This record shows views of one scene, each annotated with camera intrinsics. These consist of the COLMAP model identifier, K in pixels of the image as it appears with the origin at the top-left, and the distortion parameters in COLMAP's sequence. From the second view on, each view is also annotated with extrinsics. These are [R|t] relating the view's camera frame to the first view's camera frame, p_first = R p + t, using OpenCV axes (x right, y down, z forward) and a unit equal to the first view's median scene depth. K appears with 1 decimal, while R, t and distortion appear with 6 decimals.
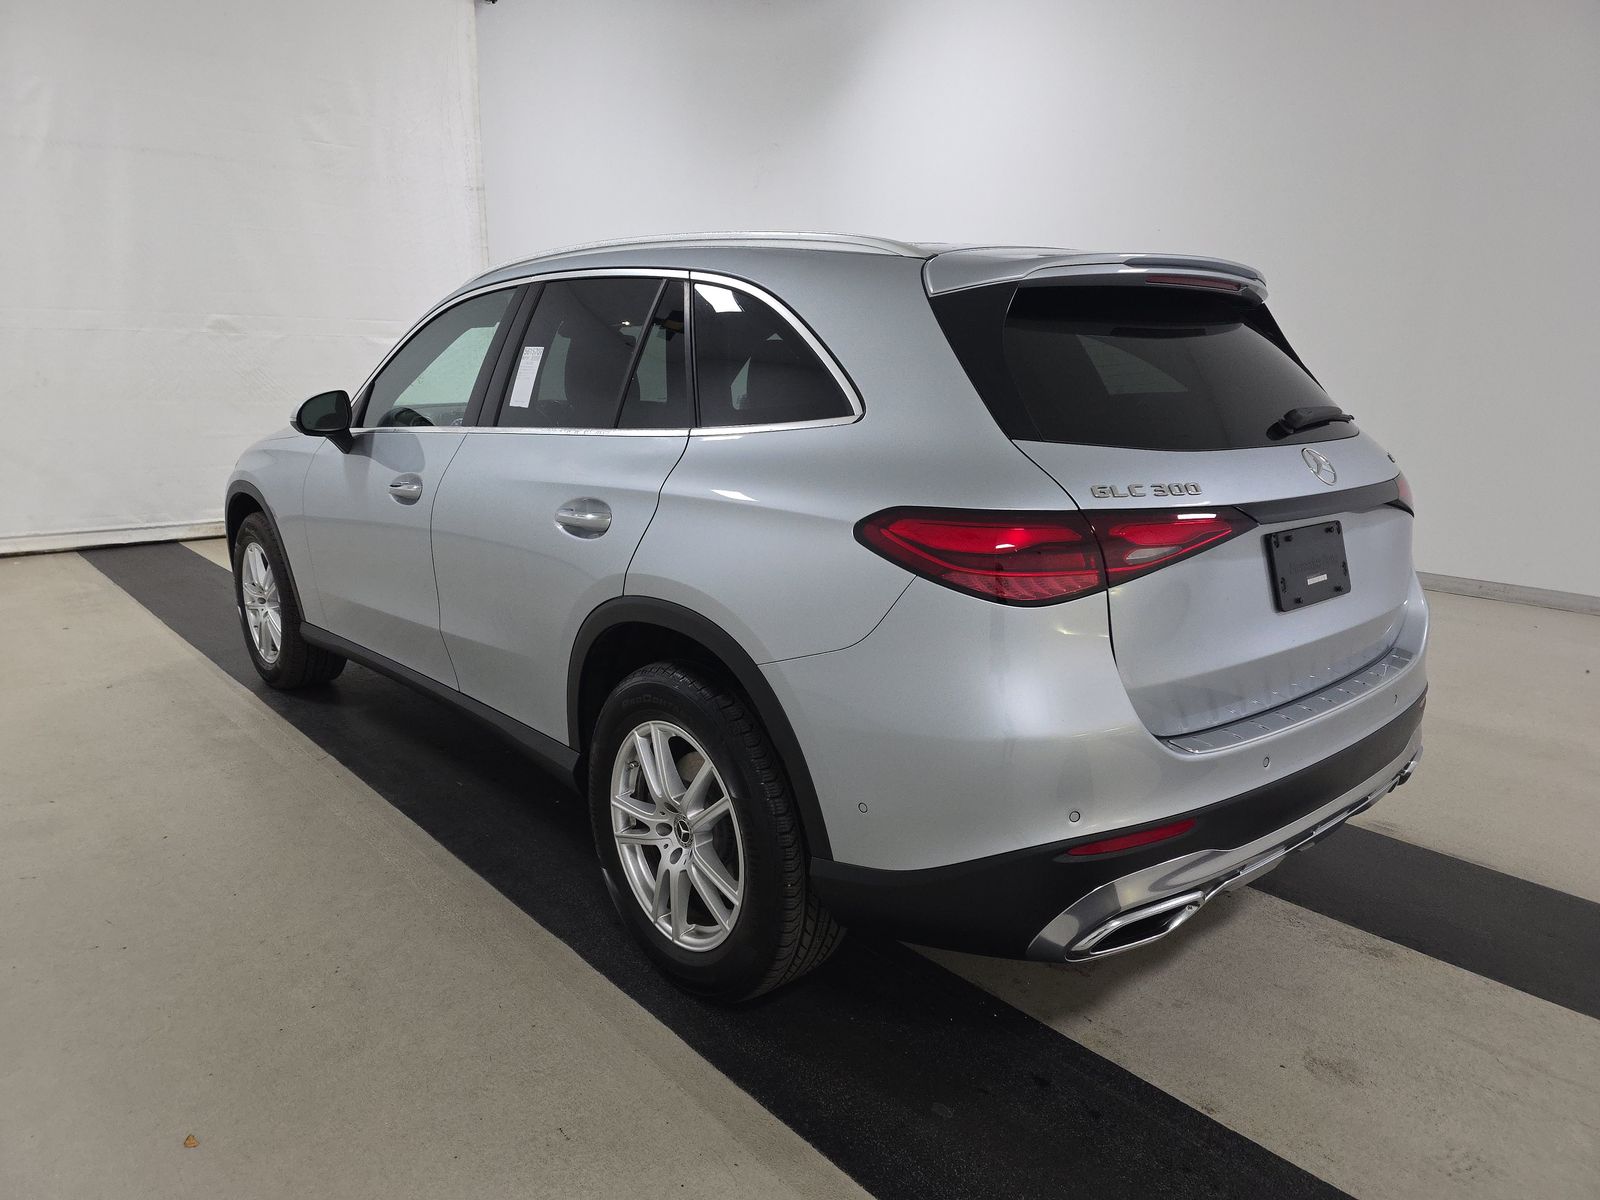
lens RADIAL K [[1131.1, 0, 800.0], [0, 1131.1, 600.0], [0, 0, 1]] dist [-0.005194, -0.005714]
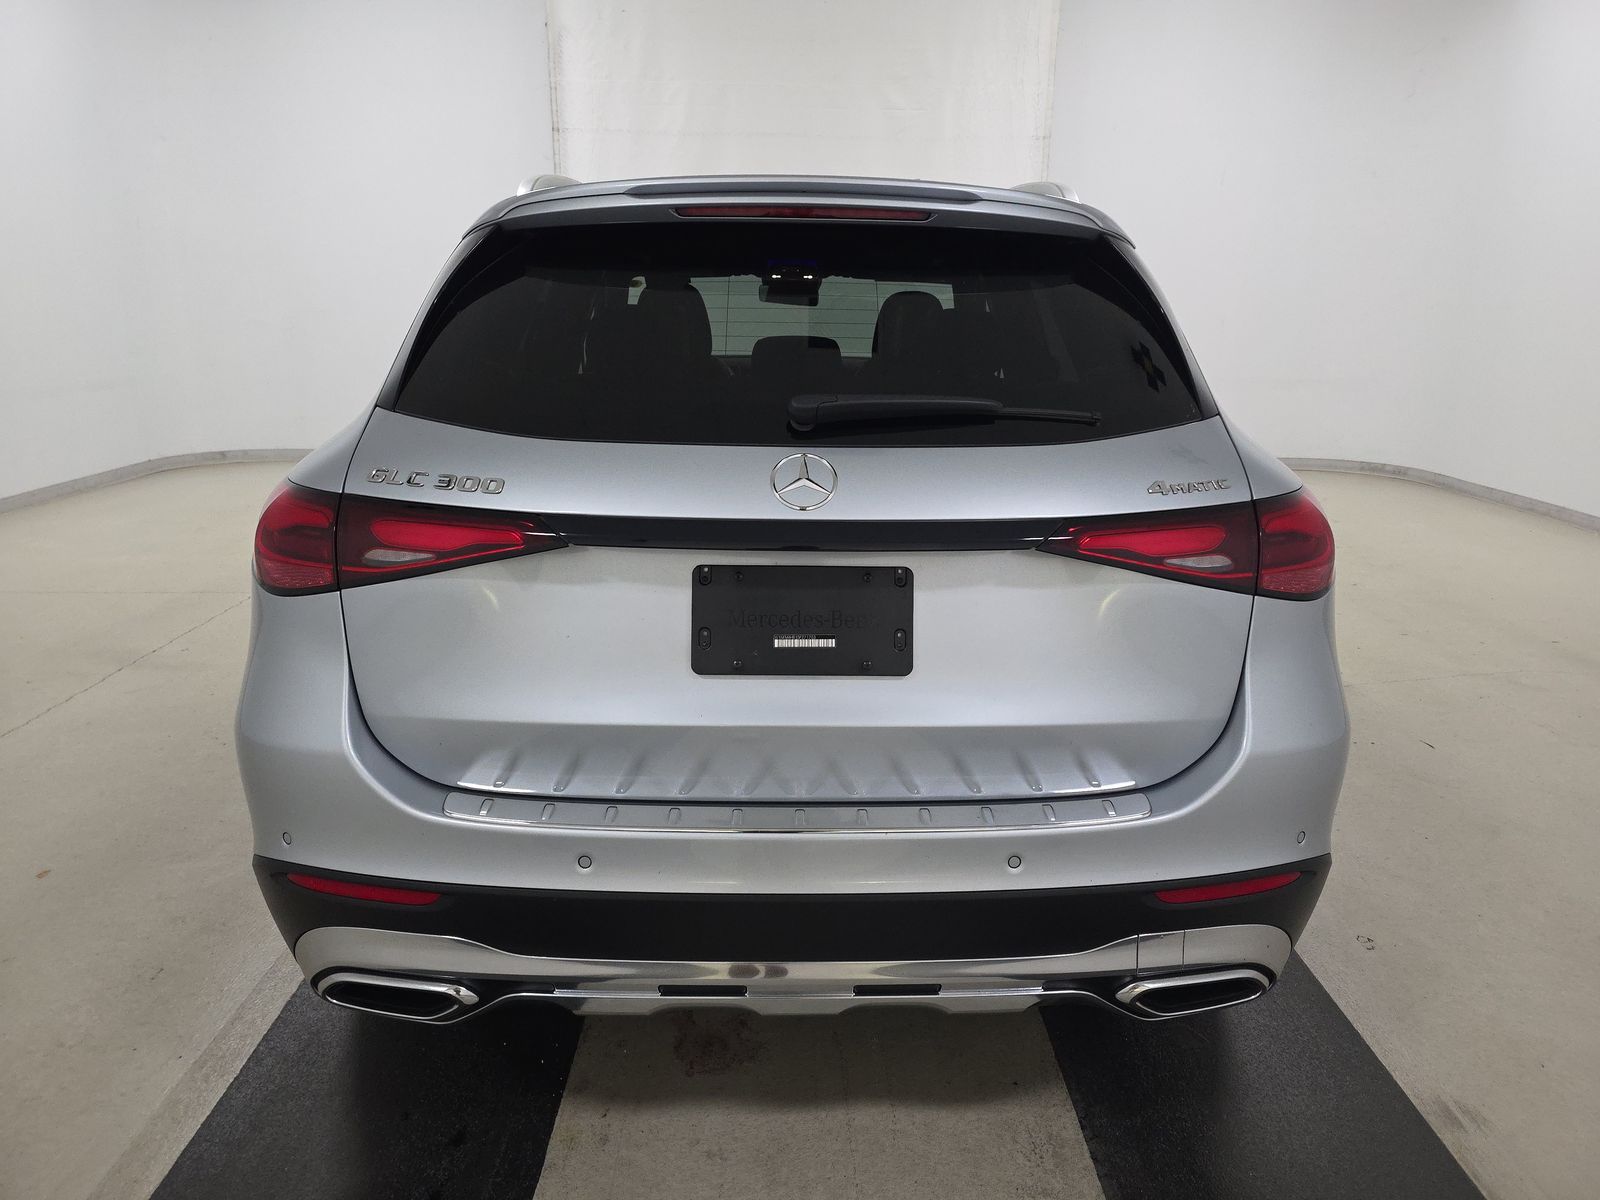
lens RADIAL K [[1131.1, 0, 800.0], [0, 1131.1, 600.0], [0, 0, 1]] dist [-0.005194, -0.005714]
pose [[0.755411, 0.173142, -0.631962, 0.912562], [-0.149689, 0.984554, 0.090814, -0.111042], [0.637924, 0.025996, 0.769660, 0.484262]]
